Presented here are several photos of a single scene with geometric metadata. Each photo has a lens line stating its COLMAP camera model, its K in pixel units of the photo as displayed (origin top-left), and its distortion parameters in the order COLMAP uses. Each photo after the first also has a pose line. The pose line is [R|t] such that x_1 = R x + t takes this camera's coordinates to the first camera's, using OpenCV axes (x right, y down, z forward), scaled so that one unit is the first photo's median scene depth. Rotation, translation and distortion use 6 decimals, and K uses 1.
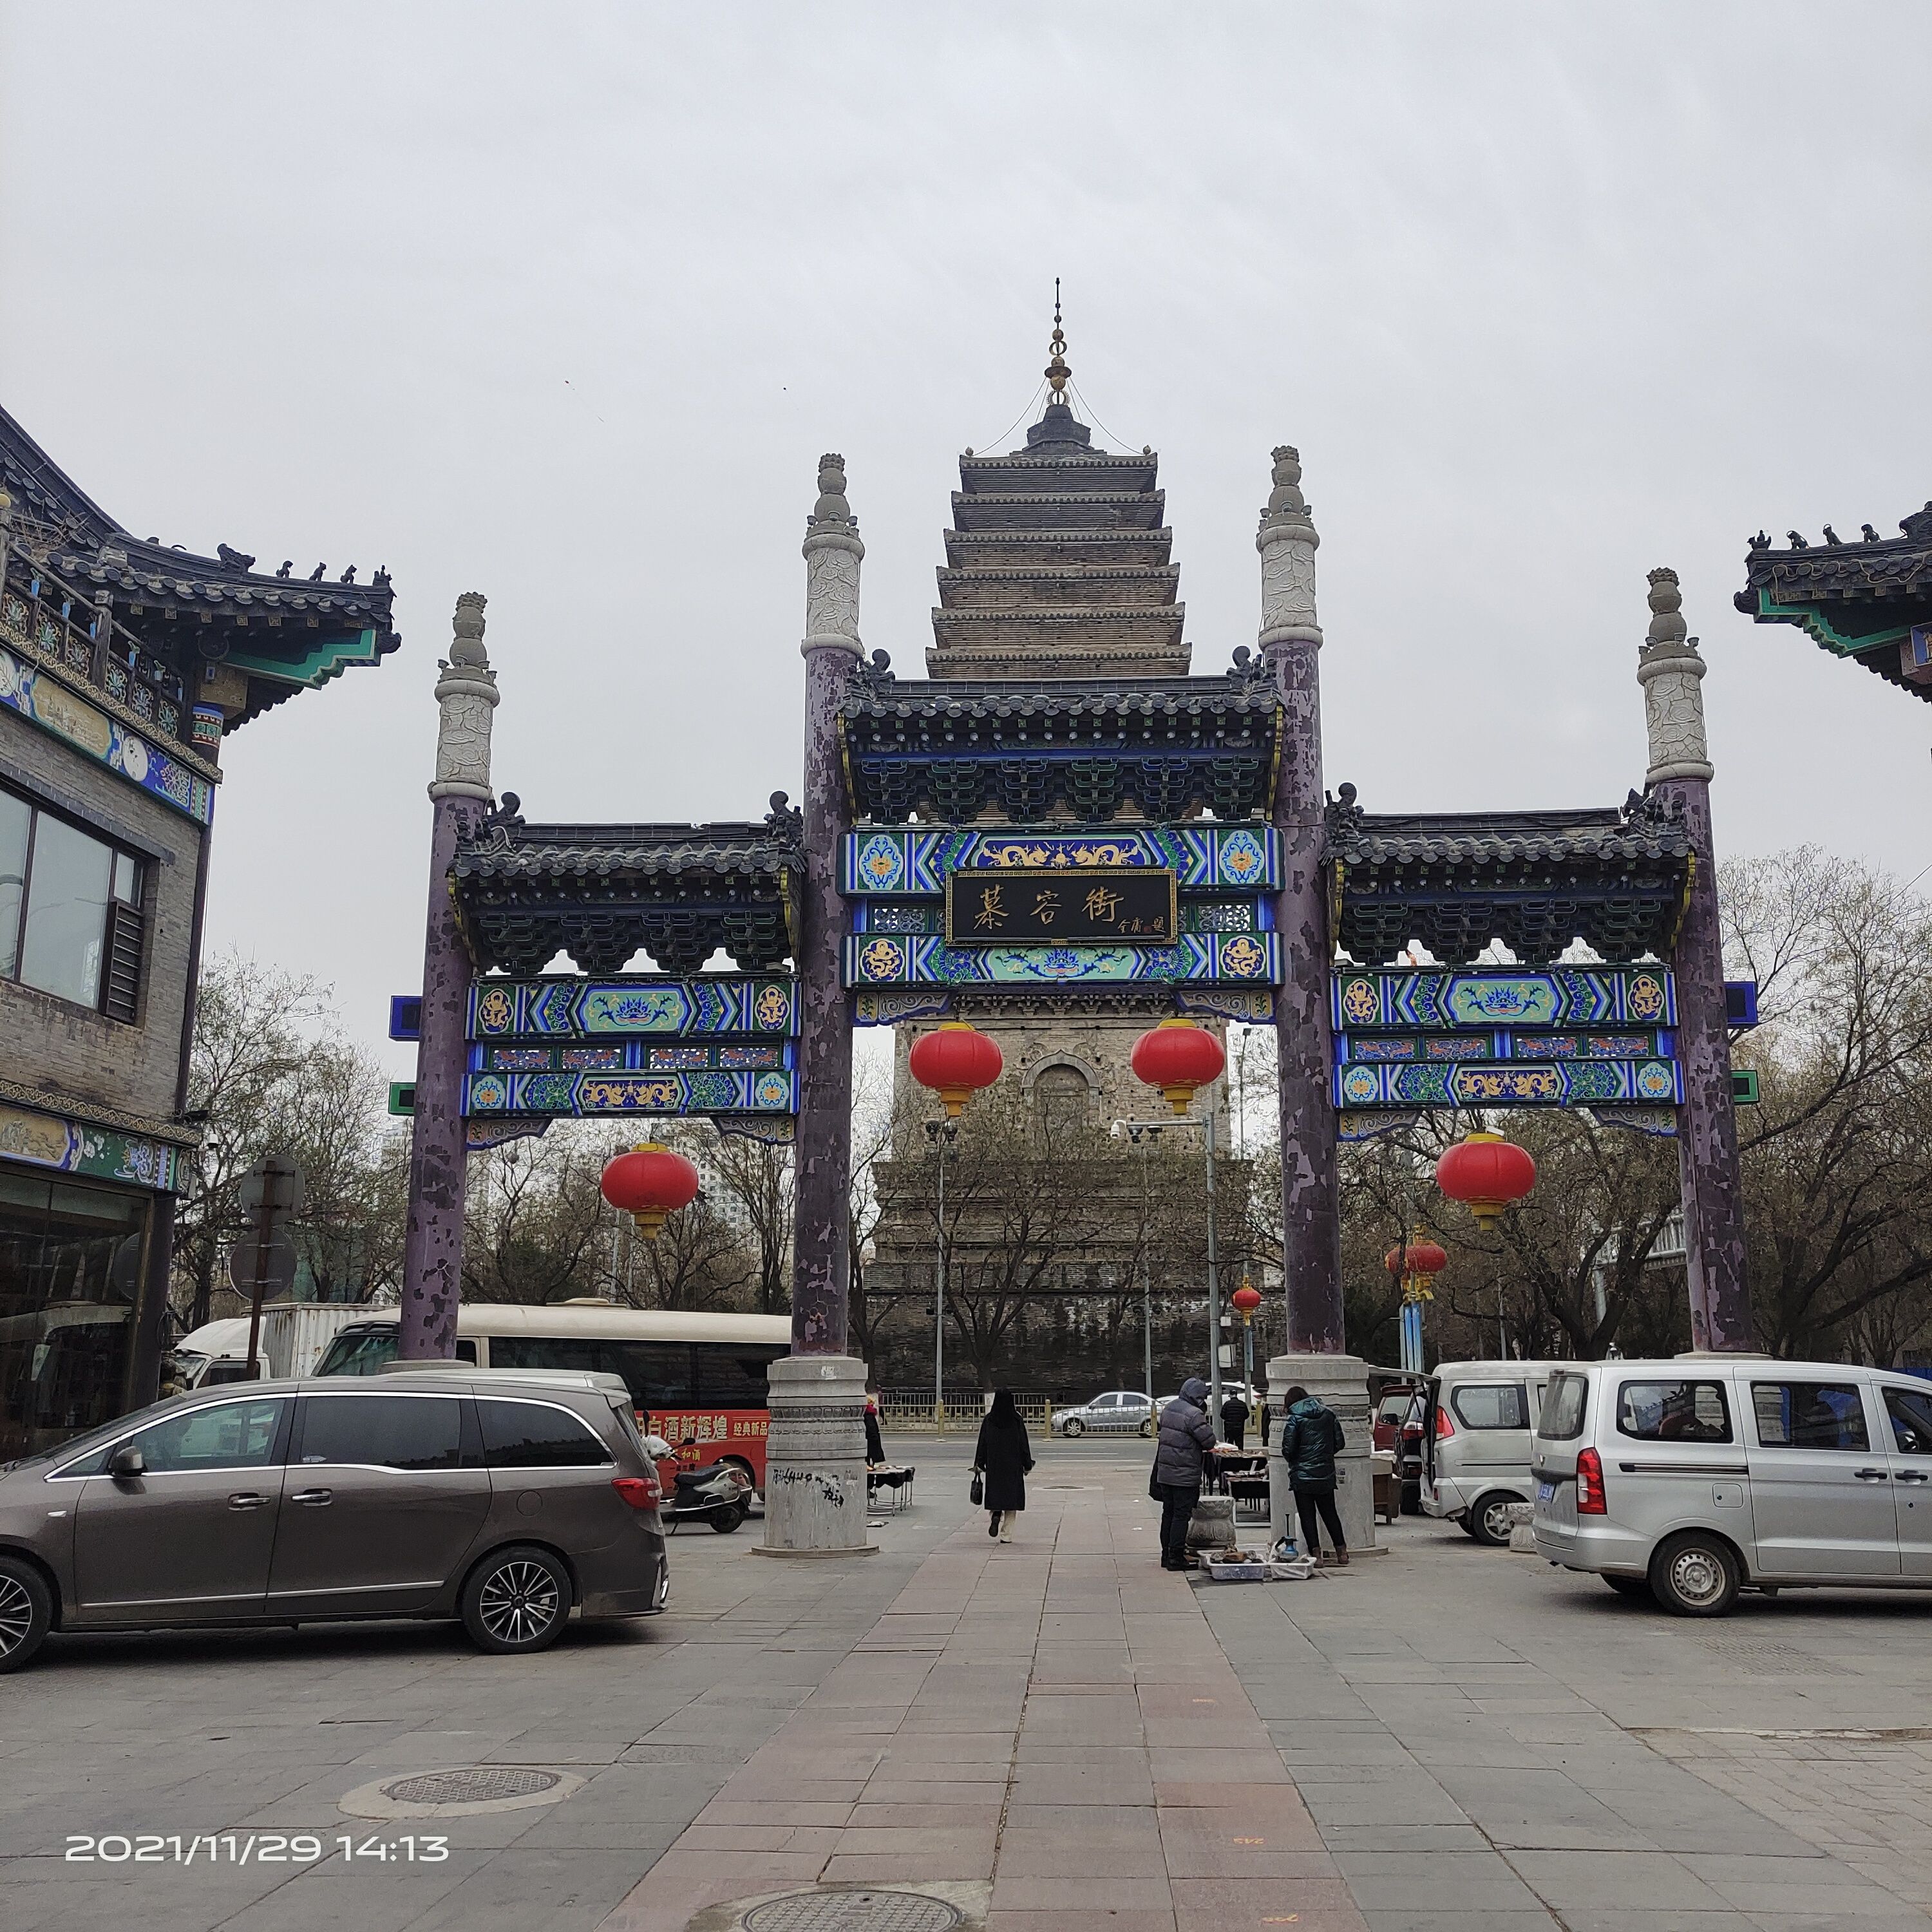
lens RADIAL K [[2139.3, 0, 981.6], [0, 2139.3, 965.0], [0, 0, 1]] dist [0.014318, 0.000000]
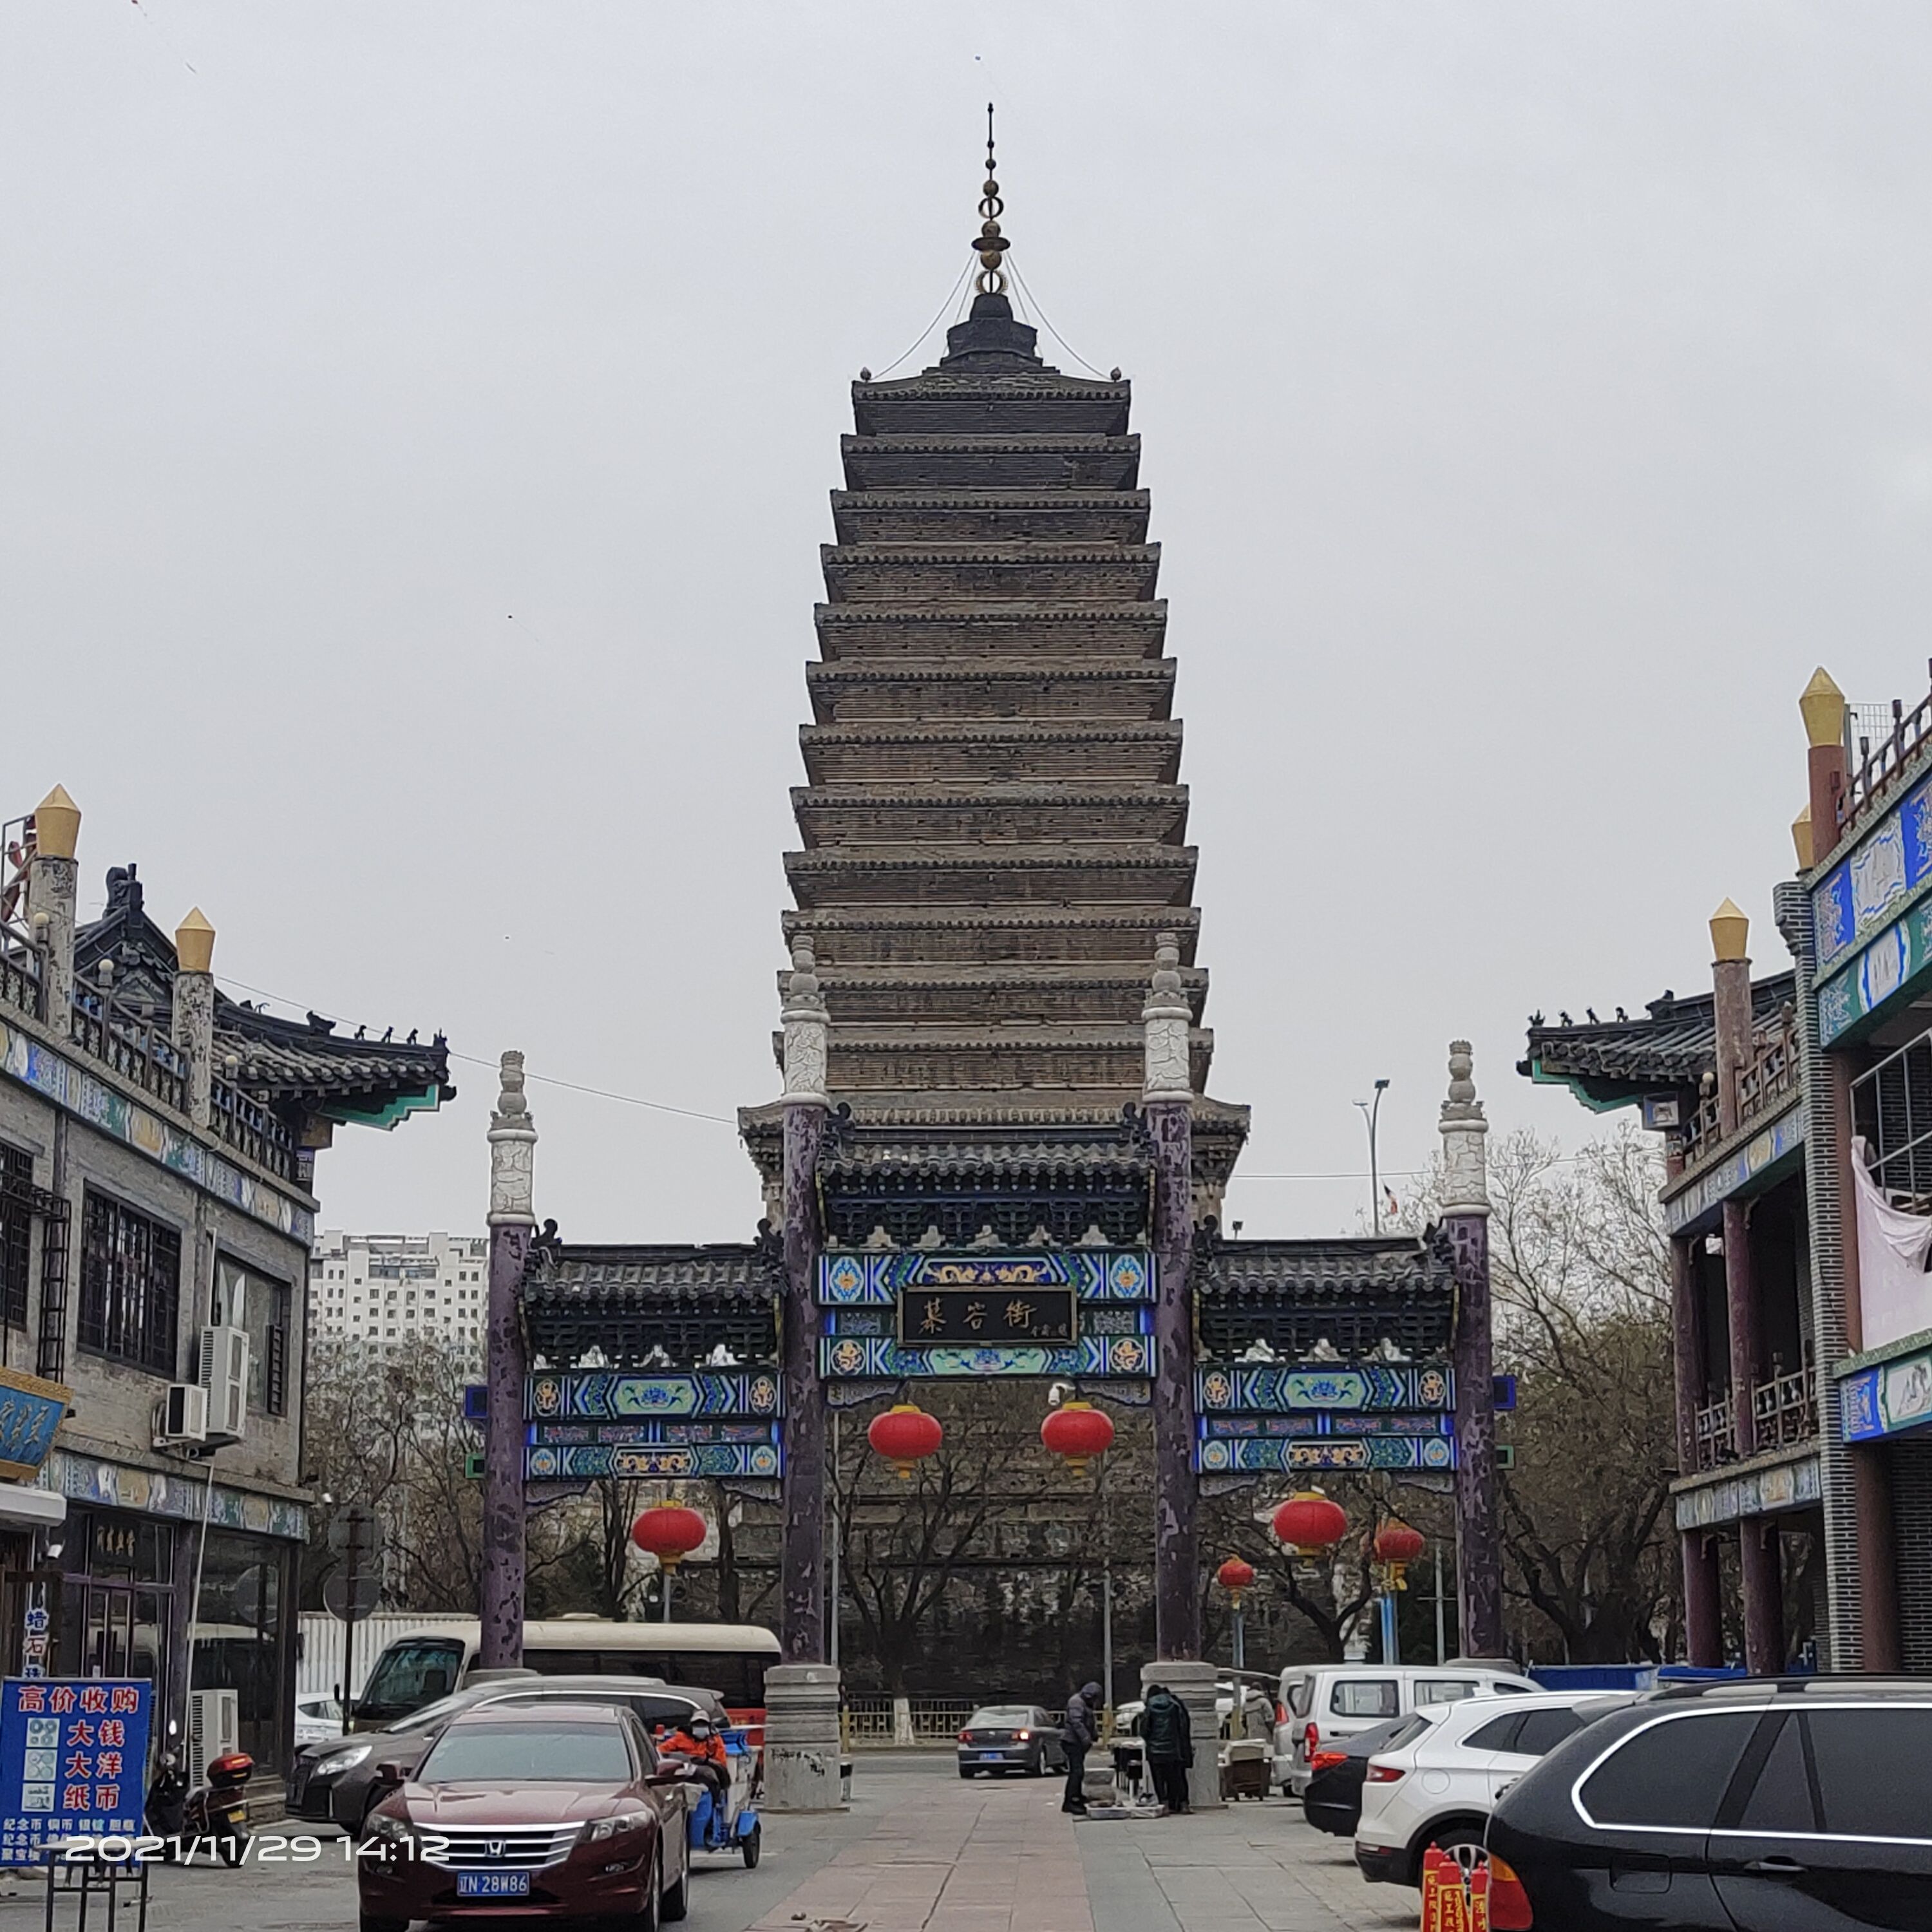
lens RADIAL K [[4151.5, 0, 959.6], [0, 4151.5, 967.9], [0, 0, 1]] dist [0.070951, 0.000000]
pose [[0.999641, -0.001019, 0.026757, -0.045981], [0.000431, 0.999758, 0.021974, -0.290404], [-0.026772, -0.021954, 0.999400, -1.491661]]
